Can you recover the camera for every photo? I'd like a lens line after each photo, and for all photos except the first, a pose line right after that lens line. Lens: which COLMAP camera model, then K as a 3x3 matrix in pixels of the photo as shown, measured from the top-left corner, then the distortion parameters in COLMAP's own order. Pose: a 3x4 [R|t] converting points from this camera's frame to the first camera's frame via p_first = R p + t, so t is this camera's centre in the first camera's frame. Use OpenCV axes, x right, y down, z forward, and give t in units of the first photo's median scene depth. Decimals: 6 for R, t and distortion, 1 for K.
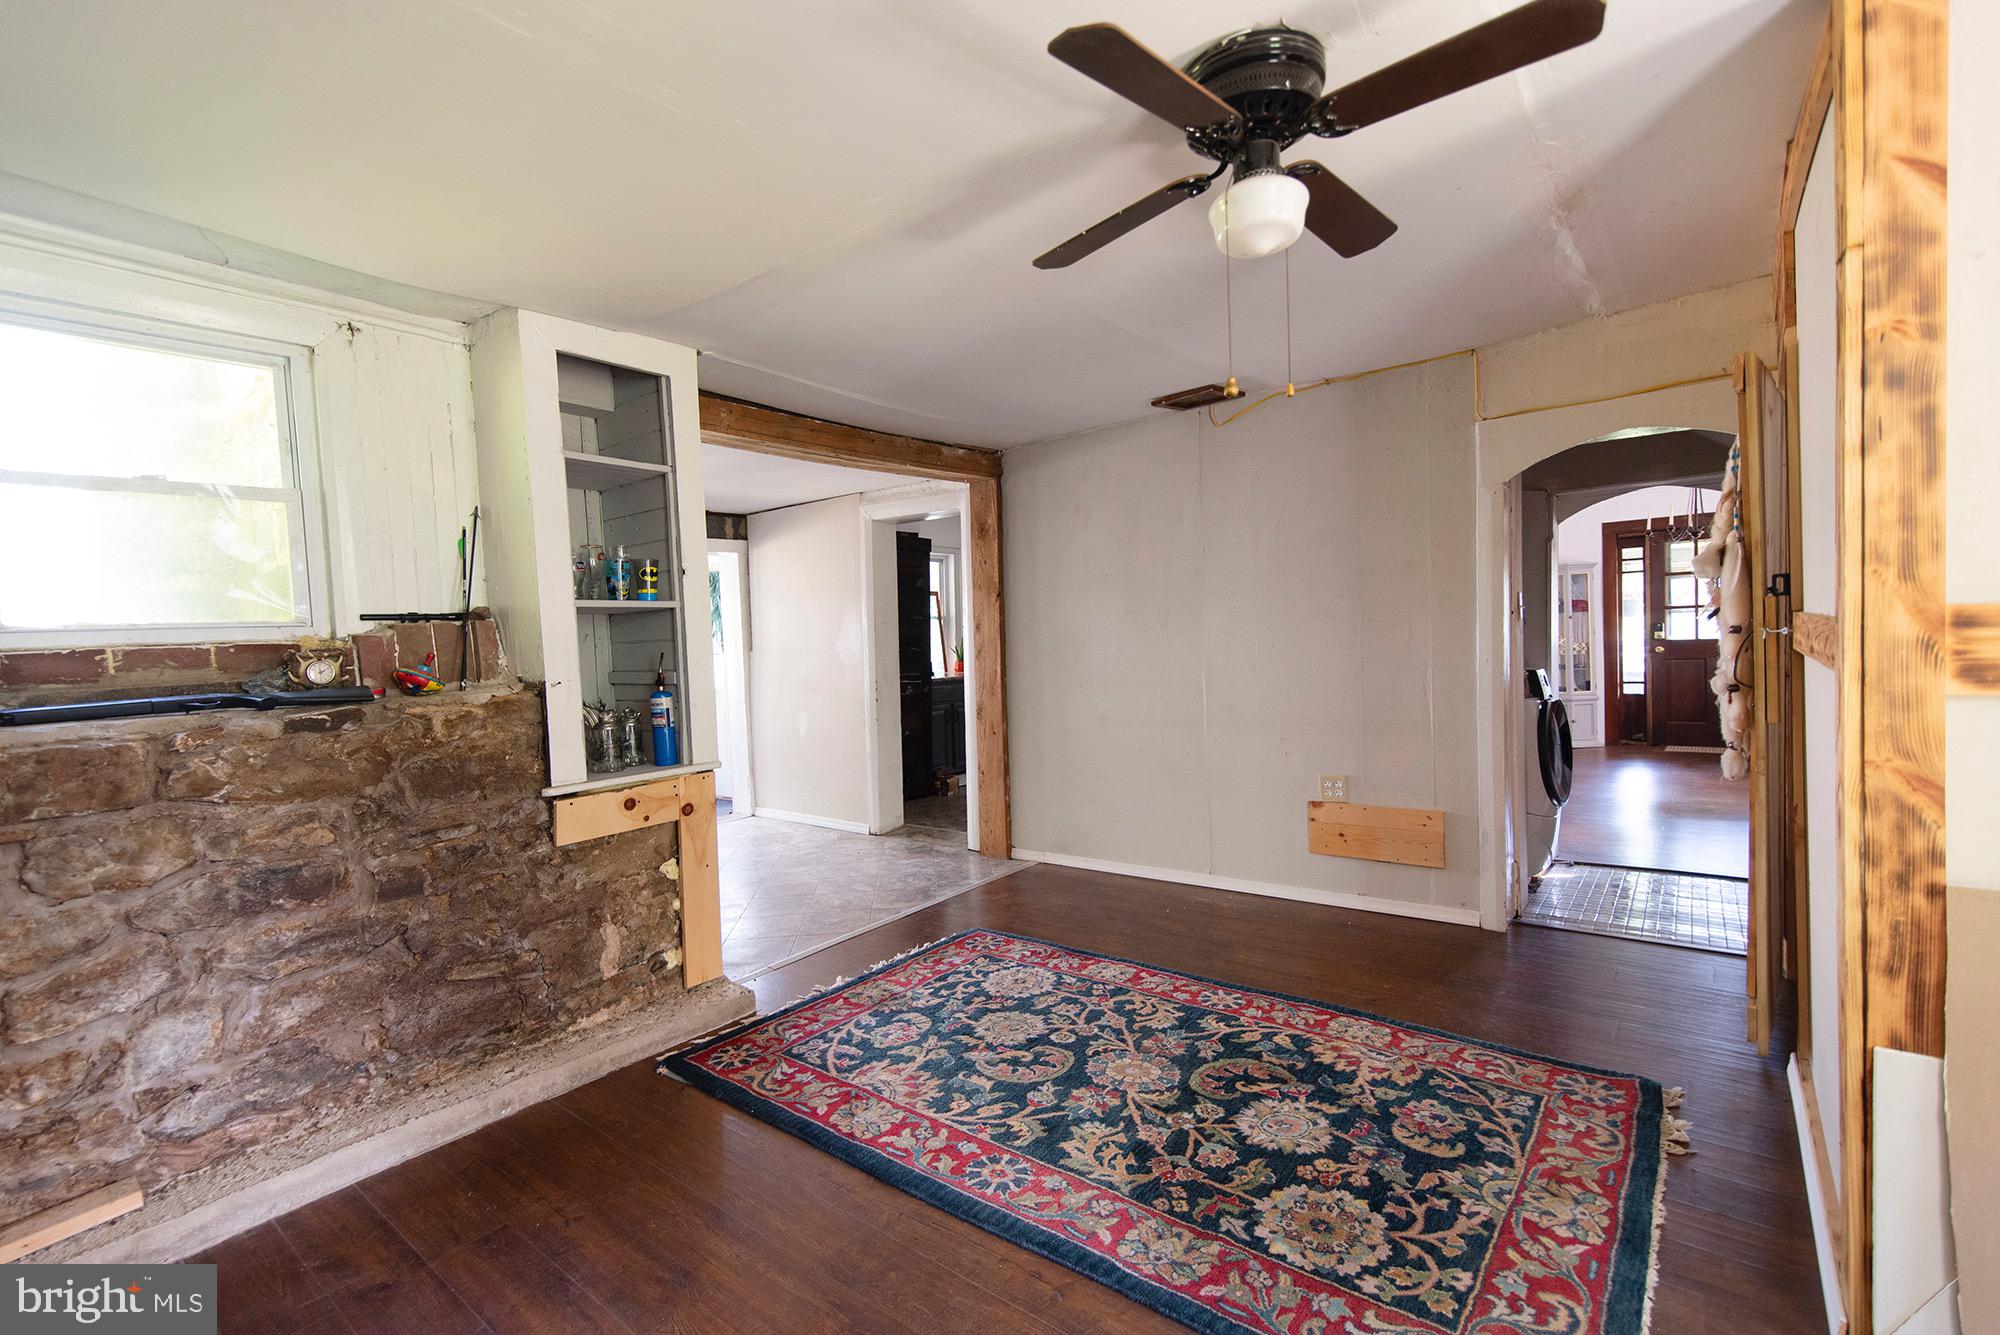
lens RADIAL K [[901.4, 0, 1003.6], [0, 901.4, 675.8], [0, 0, 1]] dist [0.009682, -0.000552]
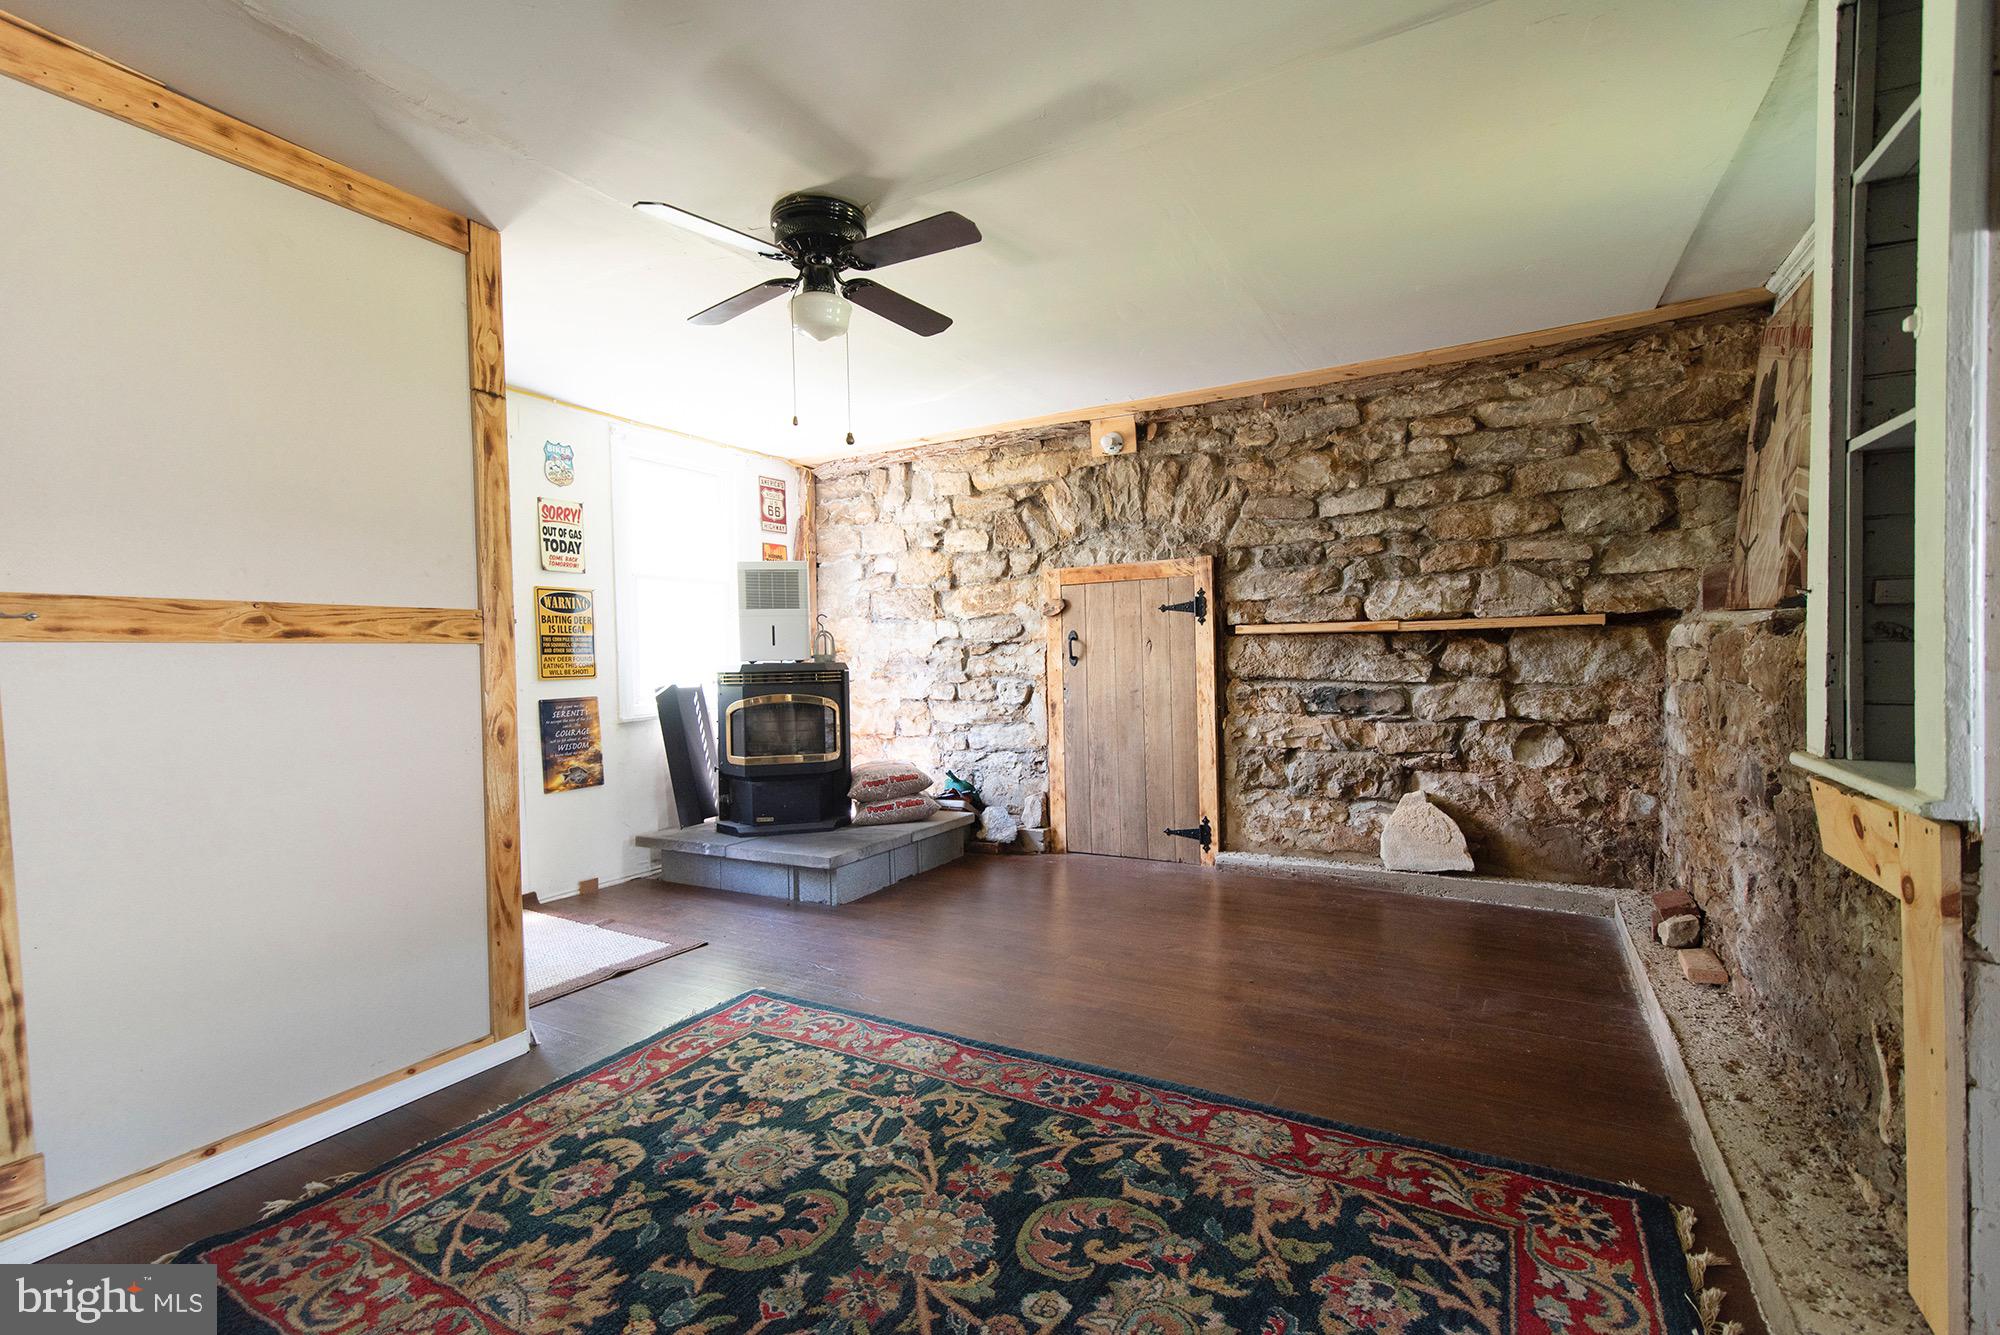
lens RADIAL K [[901.4, 0, 994.1], [0, 901.4, 664.2], [0, 0, 1]] dist [0.009682, -0.000552]
pose [[-0.987495, 0.064851, -0.143697, 0.179935], [0.055801, 0.996249, 0.066142, -0.016387], [0.147447, 0.057297, -0.987409, 1.825505]]
